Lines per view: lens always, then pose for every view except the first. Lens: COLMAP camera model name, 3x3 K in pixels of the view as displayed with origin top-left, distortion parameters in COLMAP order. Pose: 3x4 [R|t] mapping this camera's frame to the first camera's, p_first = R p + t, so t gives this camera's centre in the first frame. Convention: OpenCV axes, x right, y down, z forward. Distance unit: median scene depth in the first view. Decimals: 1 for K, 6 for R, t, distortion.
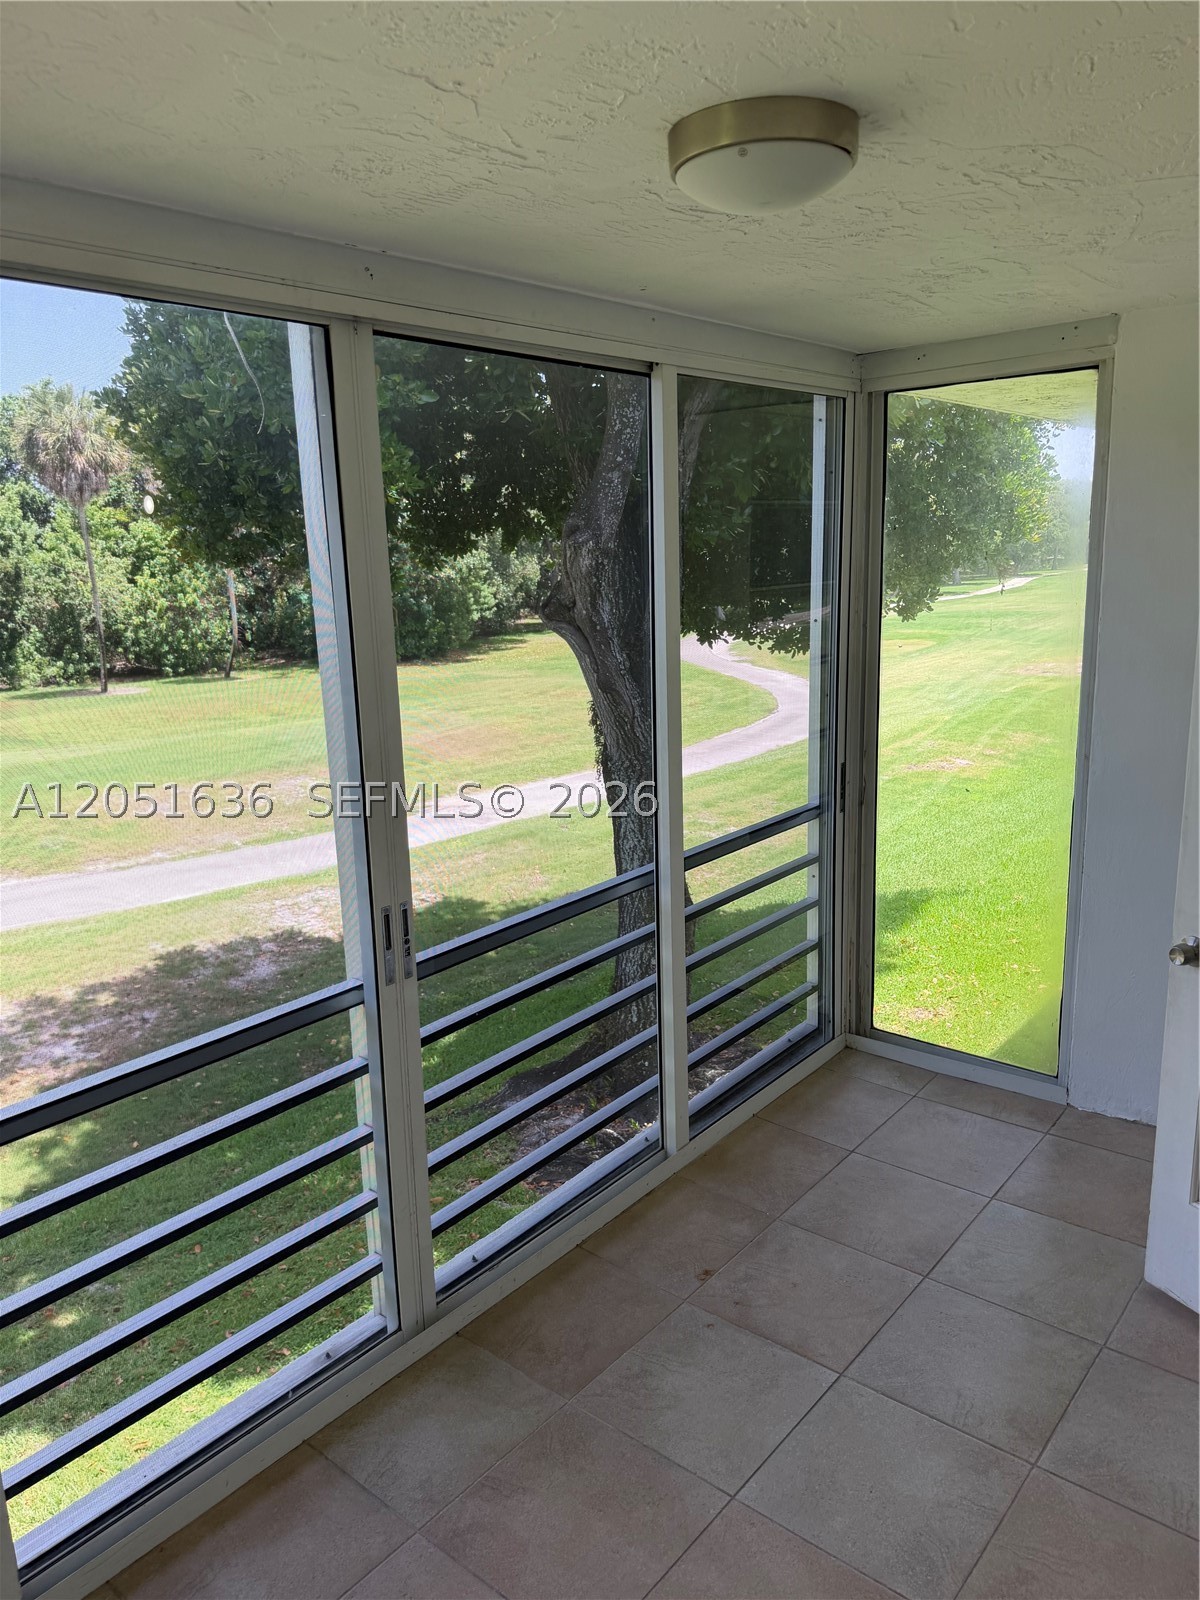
lens RADIAL K [[1144.8, 0, 601.0], [0, 1144.8, 812.6], [0, 0, 1]] dist [0.068361, -0.112614]
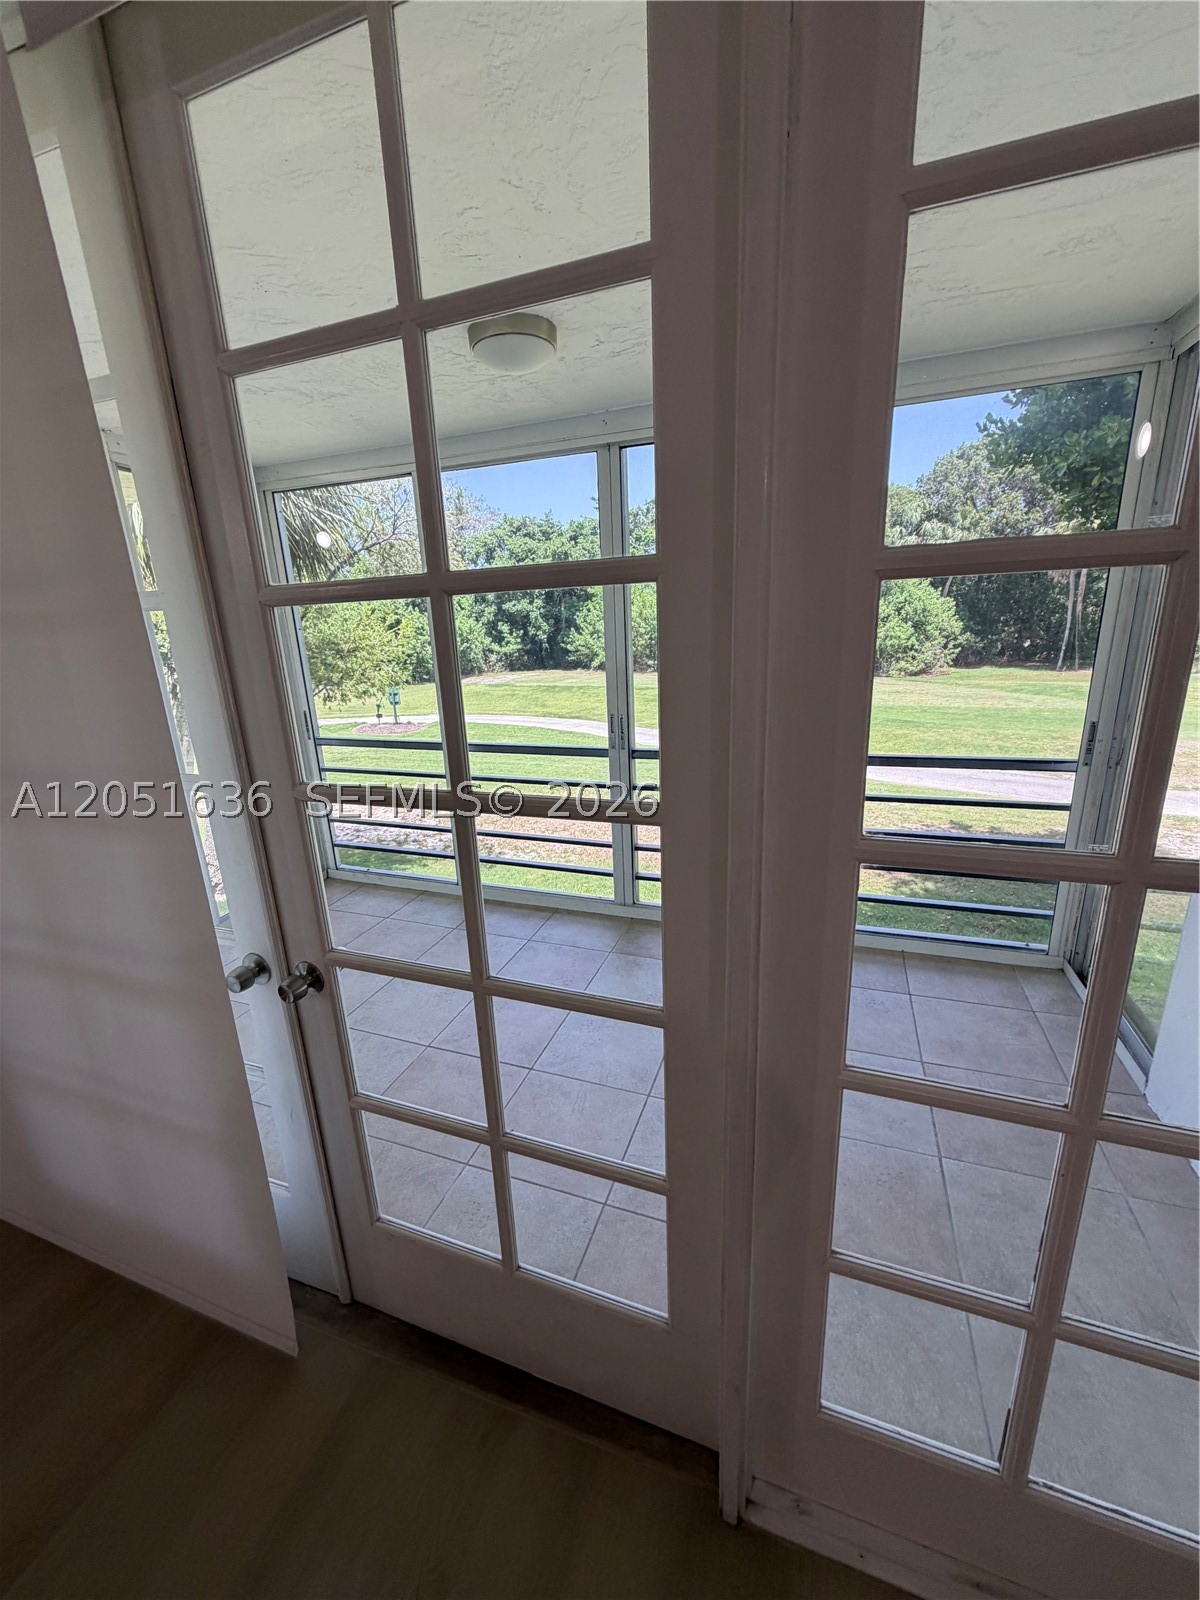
lens RADIAL K [[643.0, 0, 600.0], [0, 643.0, 800.0], [0, 0, 1]] dist [0.000669, 0.000036]
pose [[0.331351, 0.273434, -0.903018, 0.623839], [-0.176589, 0.958146, 0.225330, -0.028016], [0.926835, 0.084800, 0.365768, 0.315552]]
